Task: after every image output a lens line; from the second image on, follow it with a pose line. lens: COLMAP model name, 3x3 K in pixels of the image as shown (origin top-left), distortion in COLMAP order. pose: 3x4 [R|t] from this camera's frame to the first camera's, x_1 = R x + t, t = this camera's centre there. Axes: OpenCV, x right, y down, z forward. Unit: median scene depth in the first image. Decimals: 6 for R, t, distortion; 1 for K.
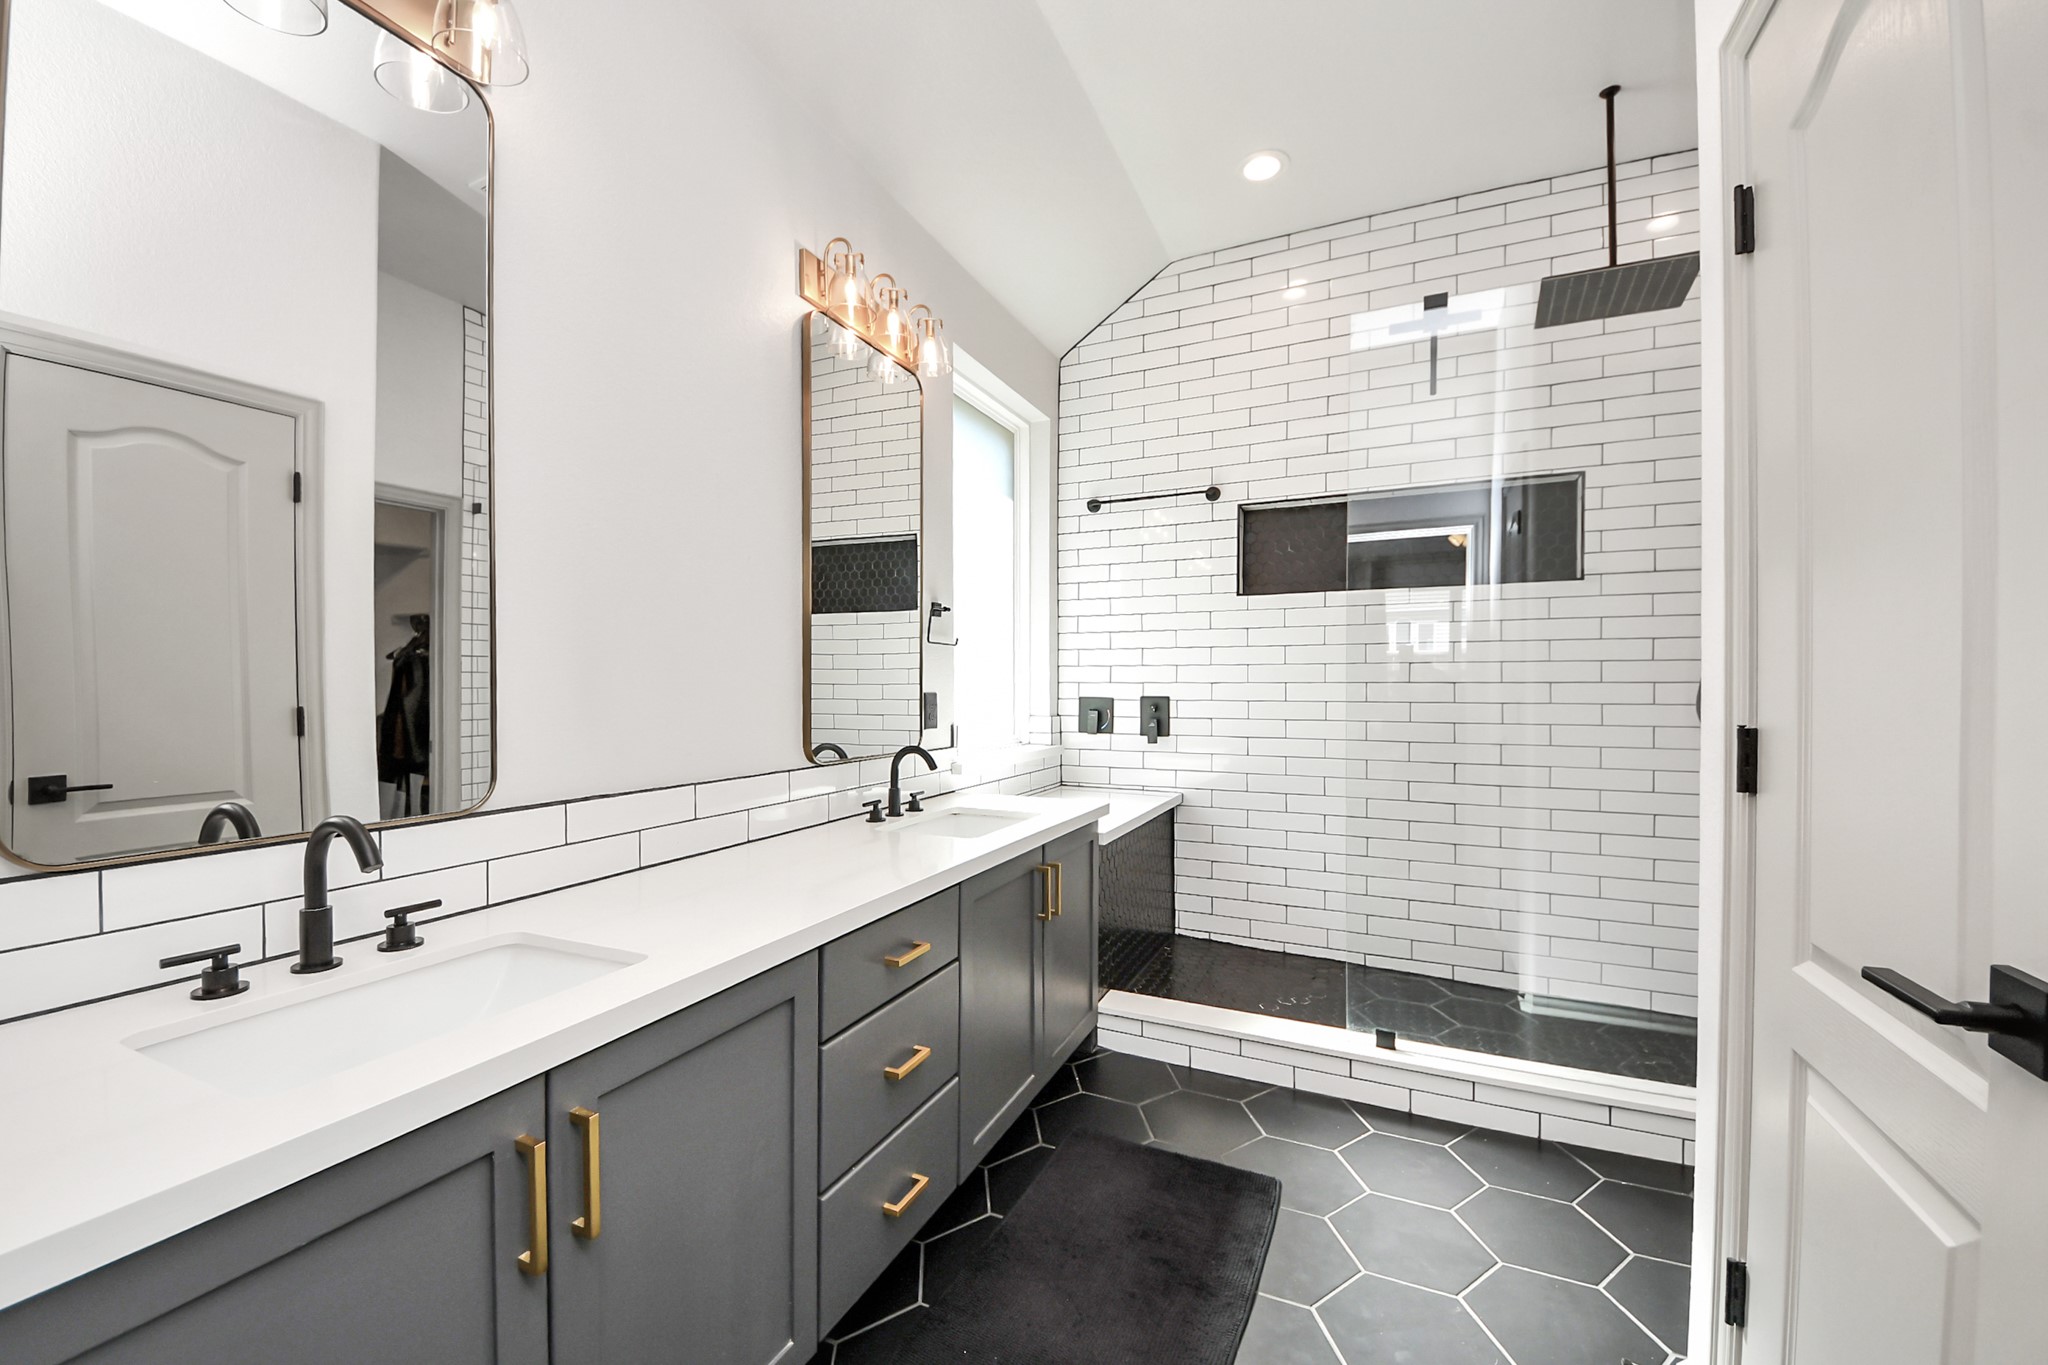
lens RADIAL K [[726.7, 0, 1014.5], [0, 726.7, 690.3], [0, 0, 1]] dist [0.034446, -0.020498]
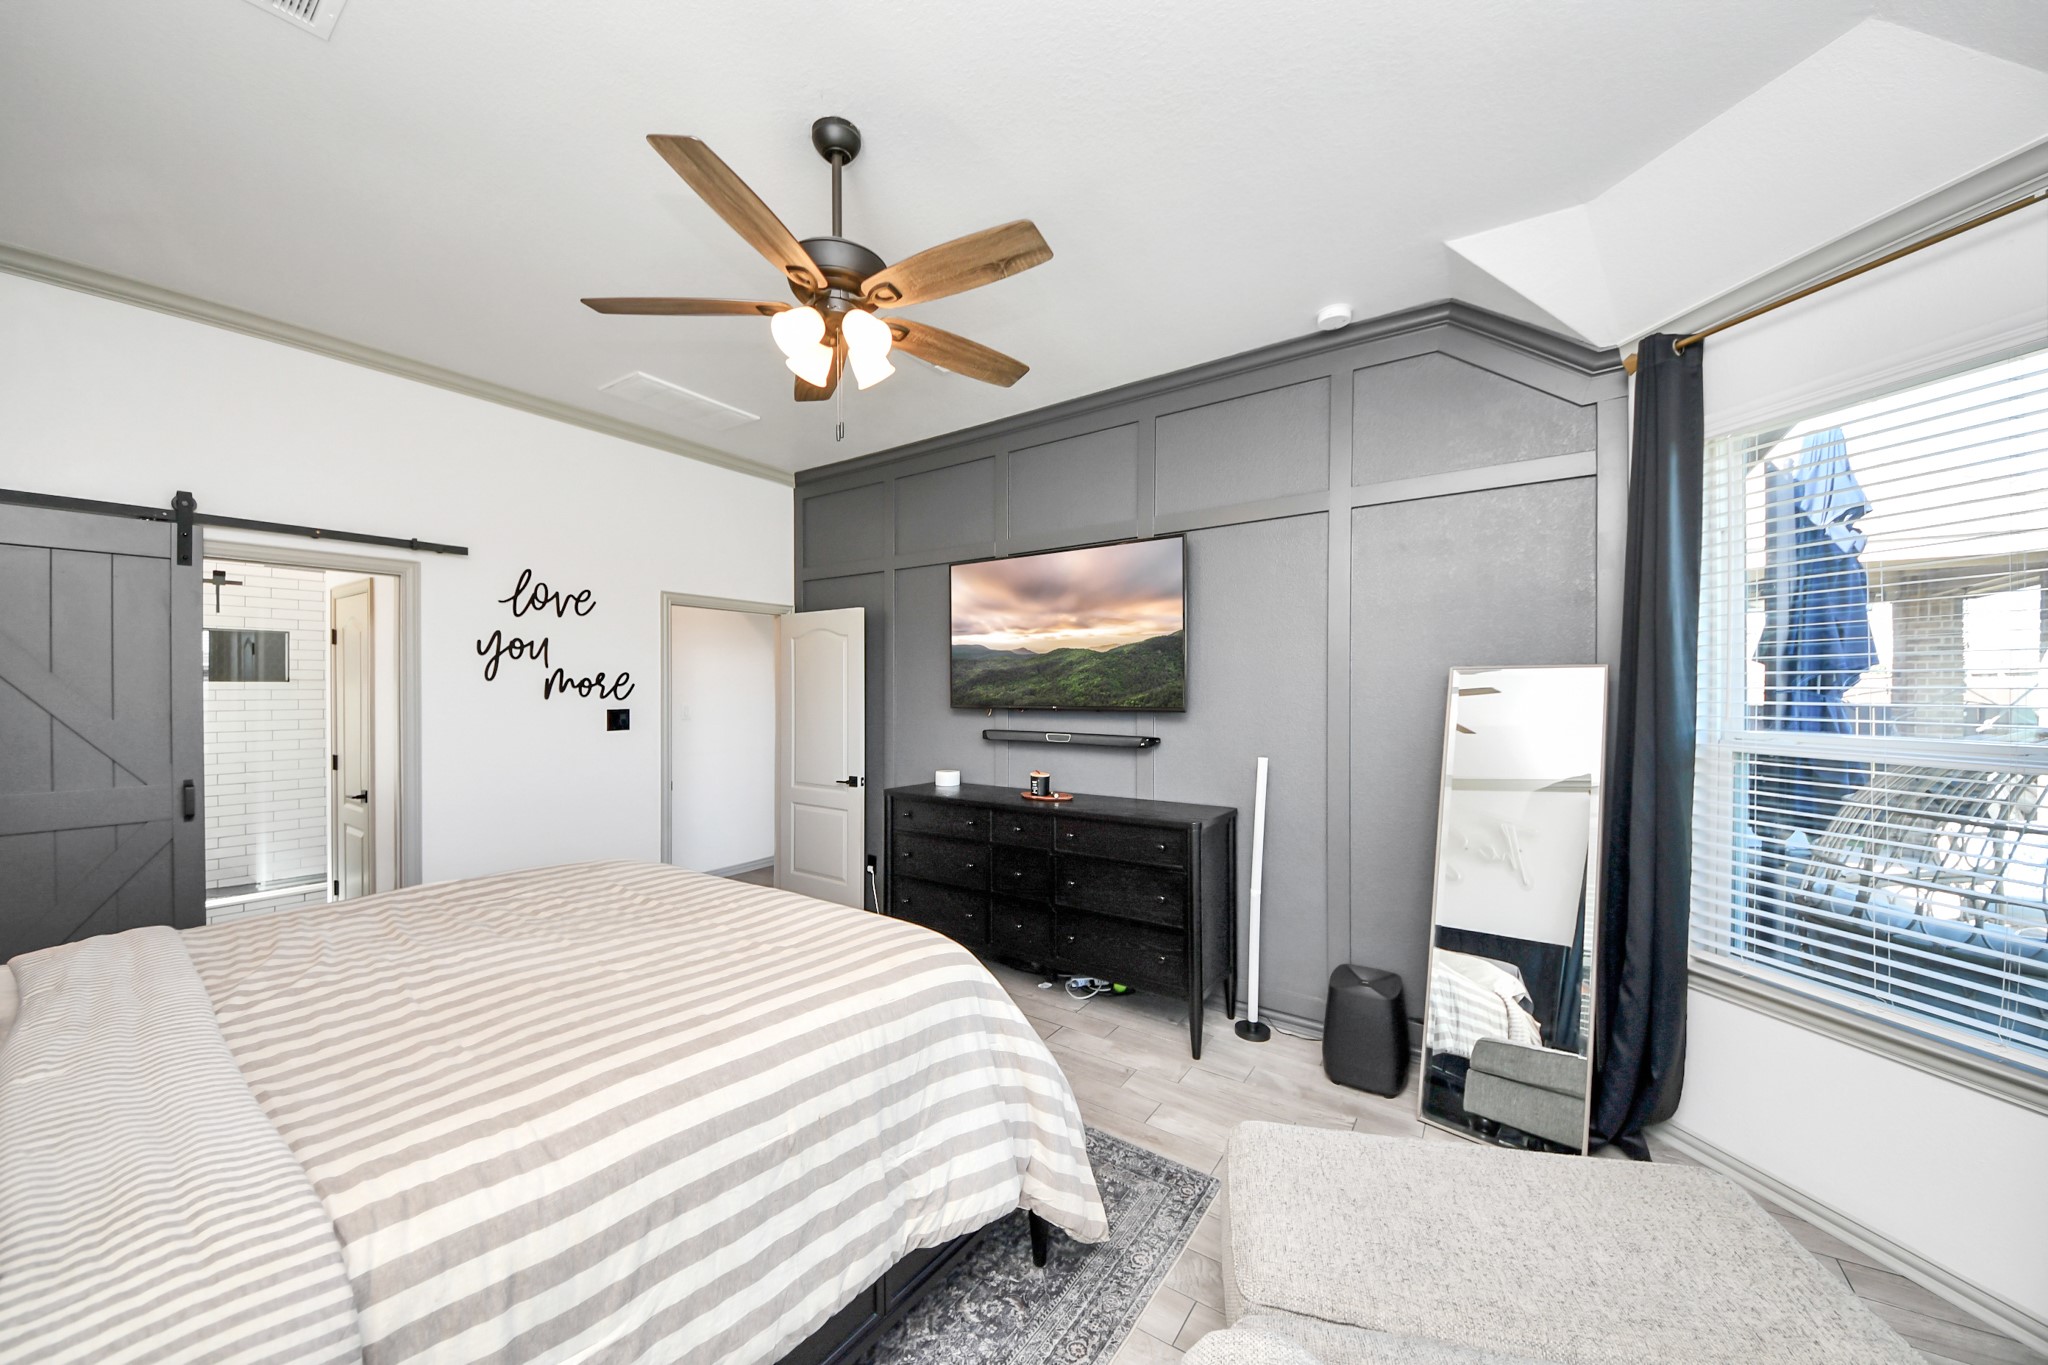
lens RADIAL K [[726.7, 0, 1014.5], [0, 726.7, 690.3], [0, 0, 1]] dist [0.034446, -0.020498]
pose [[0.126890, -0.010276, 0.991864, -1.223758], [0.004551, 0.999942, 0.009778, -0.154638], [-0.991906, 0.003273, 0.126929, -1.538242]]
